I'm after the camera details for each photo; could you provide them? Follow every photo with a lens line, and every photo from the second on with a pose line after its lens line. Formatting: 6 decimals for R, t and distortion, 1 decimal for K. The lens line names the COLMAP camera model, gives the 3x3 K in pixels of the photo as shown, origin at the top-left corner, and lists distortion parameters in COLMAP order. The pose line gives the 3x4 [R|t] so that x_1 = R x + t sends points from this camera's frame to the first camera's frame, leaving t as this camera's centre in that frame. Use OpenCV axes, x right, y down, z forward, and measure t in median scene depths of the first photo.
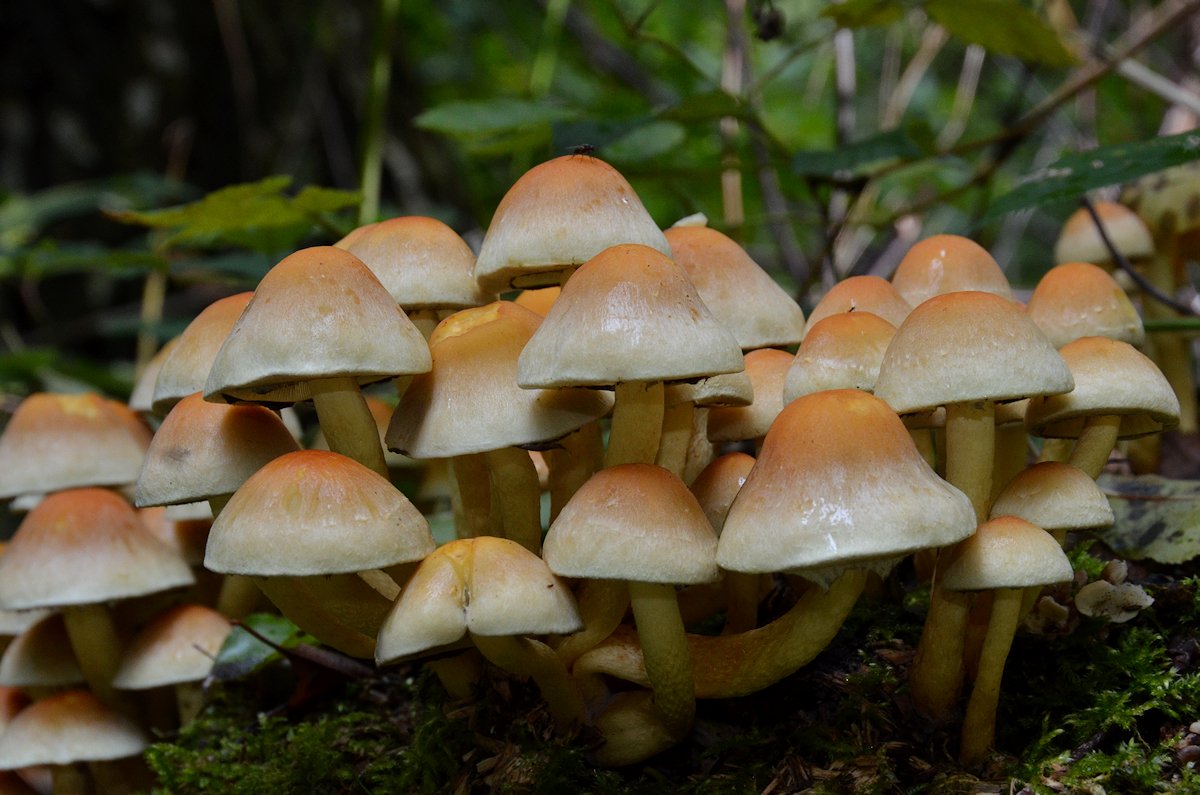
lens RADIAL K [[3843.2, 0, 588.1], [0, 3843.2, 400.9], [0, 0, 1]] dist [0.130875, 0.000000]
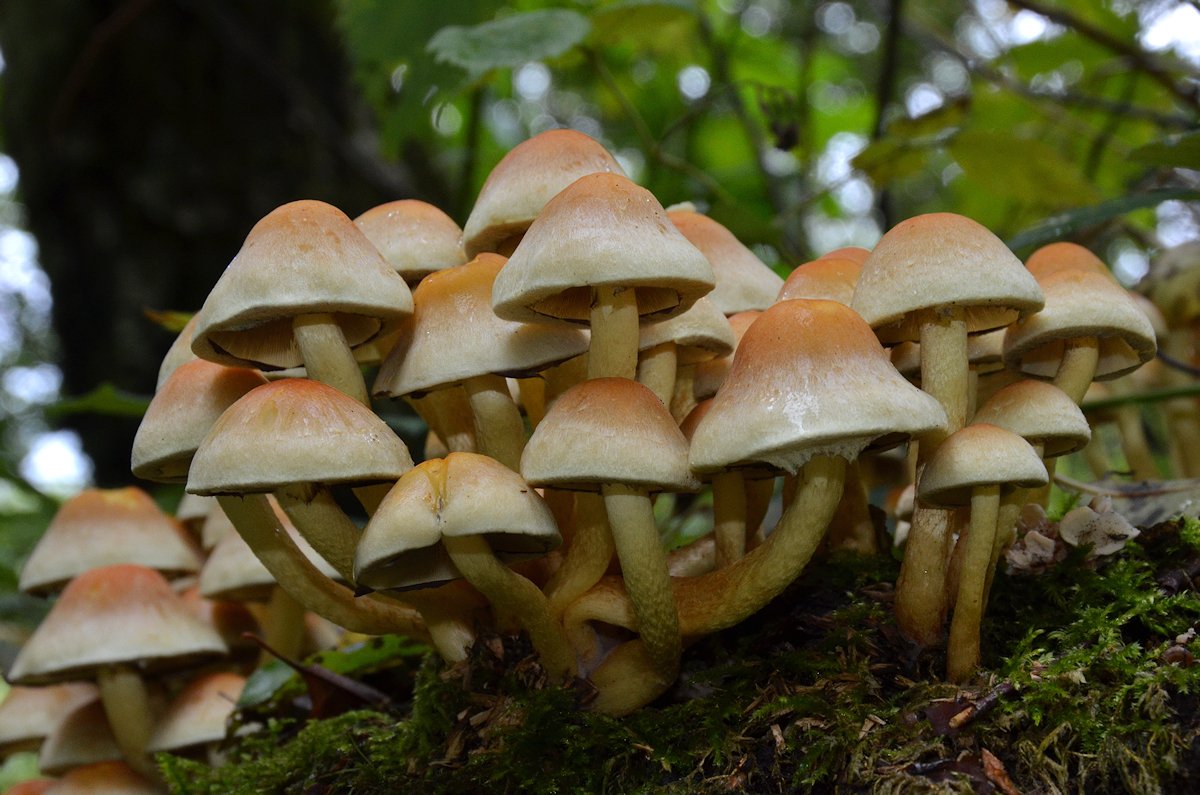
lens RADIAL K [[3613.1, 0, 612.4], [0, 3613.1, 393.3], [0, 0, 1]] dist [0.098443, 0.000000]
pose [[0.998589, -0.028476, -0.044824, 0.054944], [0.020511, 0.985393, -0.169058, 0.178261], [0.048983, 0.167900, 0.984586, 0.063776]]
